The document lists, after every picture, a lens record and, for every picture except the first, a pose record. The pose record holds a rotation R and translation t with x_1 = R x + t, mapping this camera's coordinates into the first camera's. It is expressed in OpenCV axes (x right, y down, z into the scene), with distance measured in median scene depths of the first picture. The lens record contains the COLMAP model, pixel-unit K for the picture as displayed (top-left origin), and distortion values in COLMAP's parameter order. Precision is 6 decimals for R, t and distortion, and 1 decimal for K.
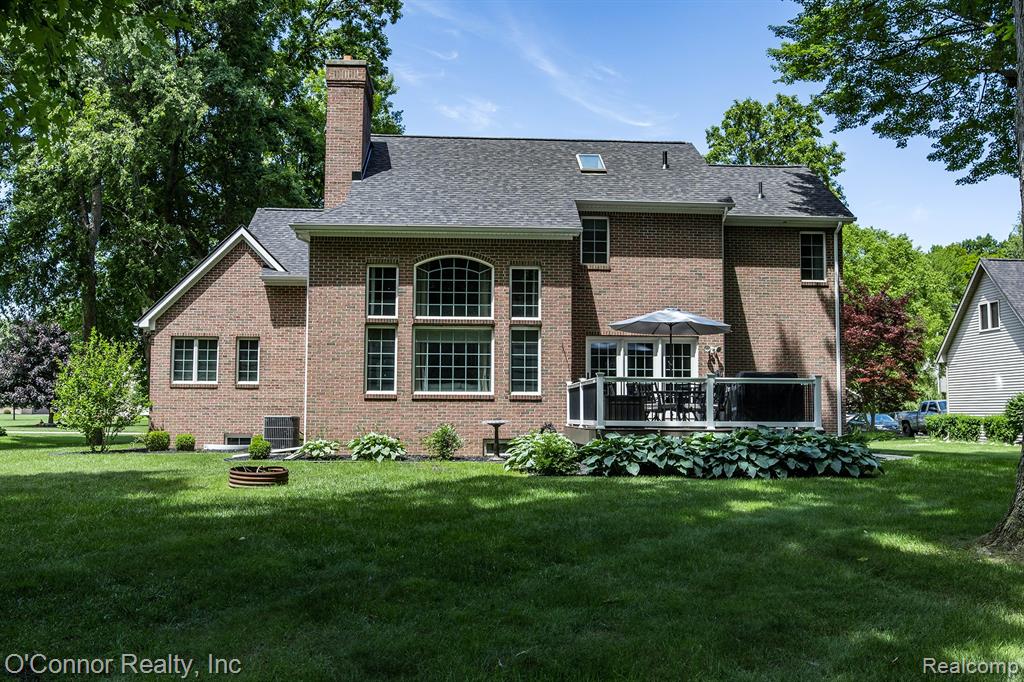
lens RADIAL K [[975.9, 0, 512.0], [0, 975.9, 341.0], [0, 0, 1]] dist [-0.008878, 0.015578]
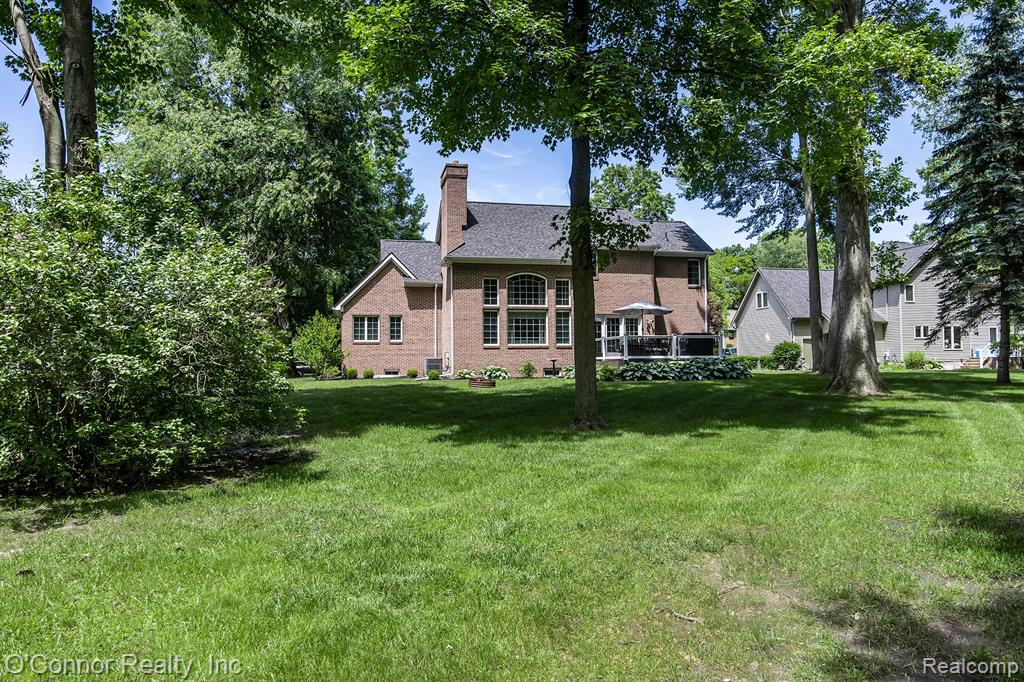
lens RADIAL K [[710.6, 0, 512.0], [0, 710.6, 341.0], [0, 0, 1]] dist [-0.002779, 0.001086]
pose [[0.986365, -0.009707, 0.164287, -0.318053], [0.002570, 0.999046, 0.043601, -0.015375], [-0.164554, -0.042584, 0.985448, -0.377059]]
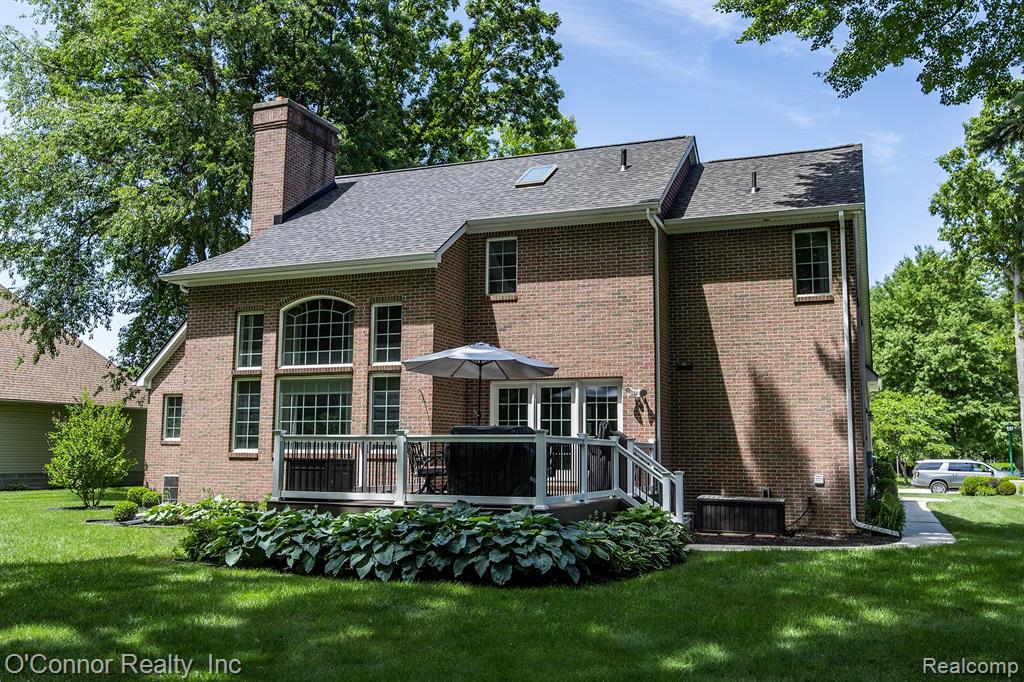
lens RADIAL K [[939.5, 0, 496.6], [0, 939.5, 340.9], [0, 0, 1]] dist [0.001507, 0.001640]
pose [[0.901856, -0.052065, -0.428889, 0.454126], [0.030432, 0.997902, -0.057148, 0.007245], [0.430965, 0.038487, 0.901548, 0.296916]]
